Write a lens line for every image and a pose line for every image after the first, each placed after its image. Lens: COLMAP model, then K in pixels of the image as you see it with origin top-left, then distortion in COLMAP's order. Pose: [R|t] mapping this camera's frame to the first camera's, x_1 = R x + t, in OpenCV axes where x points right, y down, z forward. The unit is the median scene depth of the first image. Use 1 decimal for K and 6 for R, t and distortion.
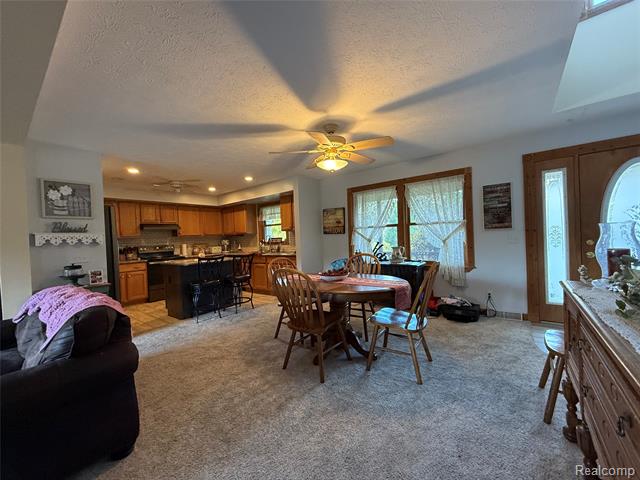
lens RADIAL K [[256.1, 0, 322.4], [0, 256.1, 239.0], [0, 0, 1]] dist [-0.000538, 0.000186]
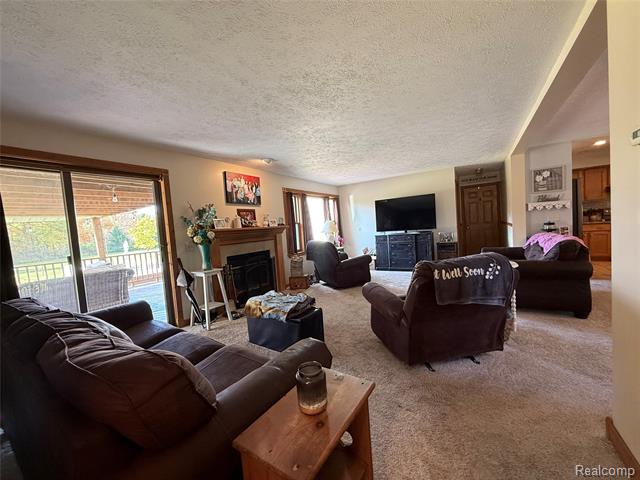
lens RADIAL K [[256.1, 0, 316.8], [0, 256.1, 240.7], [0, 0, 1]] dist [-0.000538, 0.000186]
pose [[0.098202, 0.091164, -0.990982, 0.280617], [0.057974, 0.993580, 0.097148, -0.012917], [0.993476, -0.066991, 0.092286, -0.355127]]
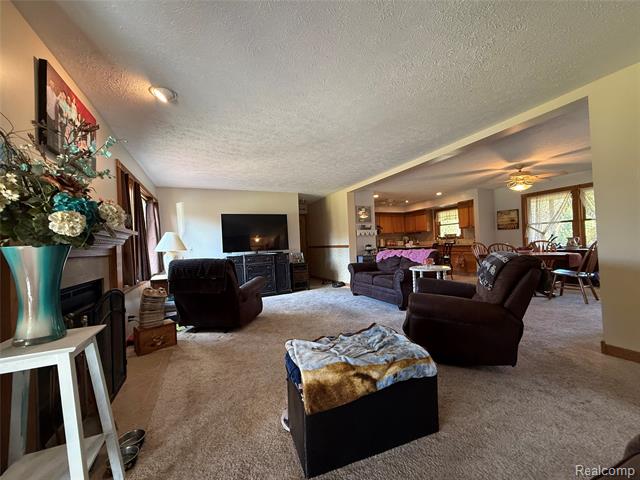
lens RADIAL K [[256.1, 0, 319.8], [0, 256.1, 238.5], [0, 0, 1]] dist [-0.000538, 0.000186]
pose [[0.876700, -0.004466, -0.481017, -0.188098], [-0.000877, 0.999940, -0.010881, 0.046572], [0.481037, 0.009961, 0.876644, -0.690127]]
